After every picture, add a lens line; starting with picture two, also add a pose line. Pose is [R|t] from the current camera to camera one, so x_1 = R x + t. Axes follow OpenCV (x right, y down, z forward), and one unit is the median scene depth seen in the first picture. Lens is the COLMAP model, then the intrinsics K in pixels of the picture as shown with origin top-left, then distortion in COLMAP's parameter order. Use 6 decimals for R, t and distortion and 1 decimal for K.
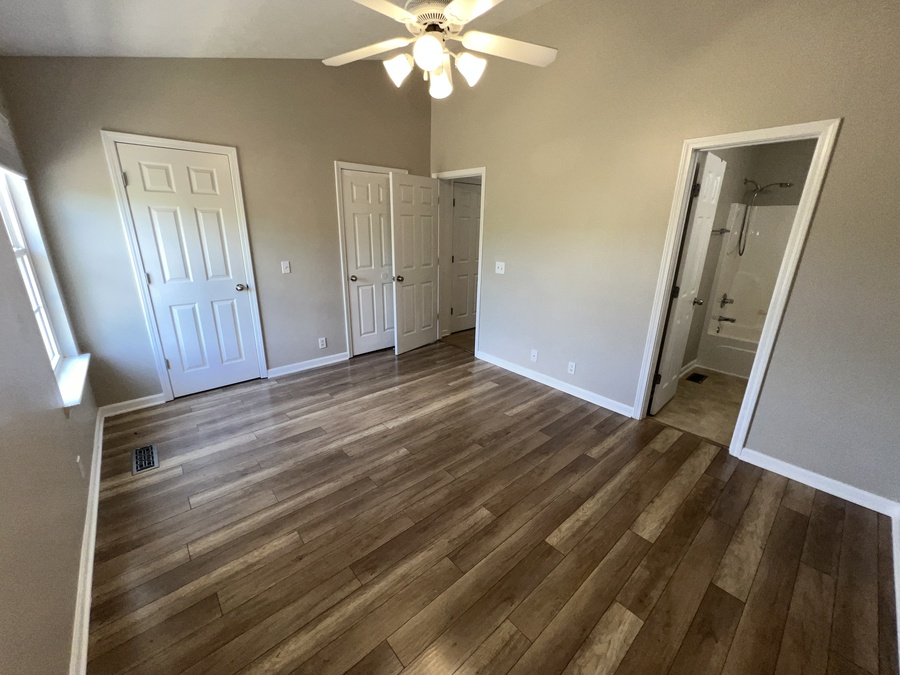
lens RADIAL K [[363.1, 0, 446.5], [0, 363.1, 333.5], [0, 0, 1]] dist [-0.000726, 0.000008]
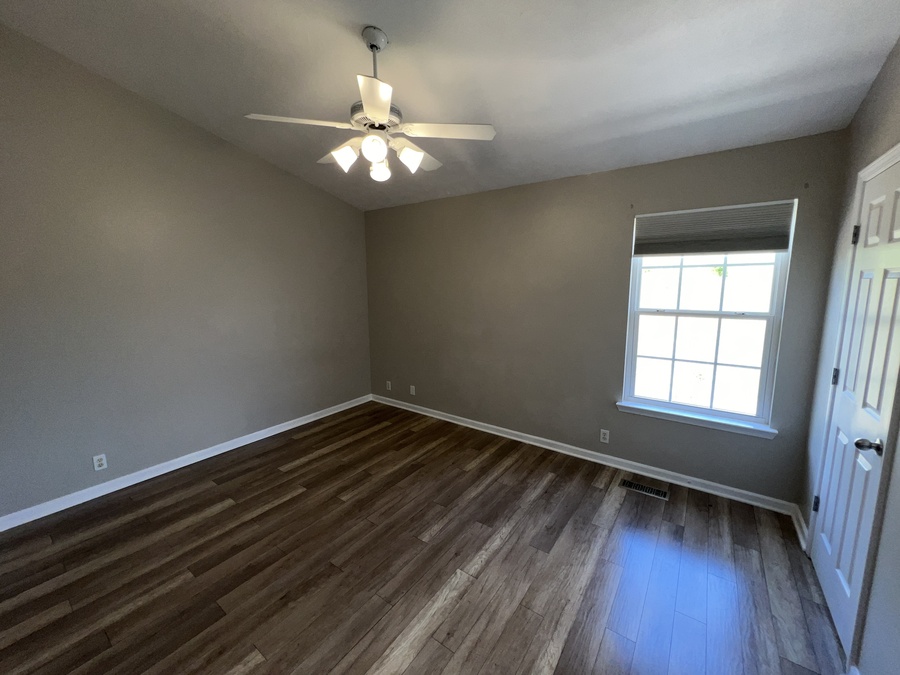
lens RADIAL K [[363.1, 0, 446.5], [0, 363.1, 333.5], [0, 0, 1]] dist [-0.000726, 0.000008]
pose [[-0.975238, 0.020435, -0.220213, 0.018258], [-0.074598, 0.906974, 0.414527, -0.544281], [0.208198, 0.420690, -0.882991, 1.713396]]
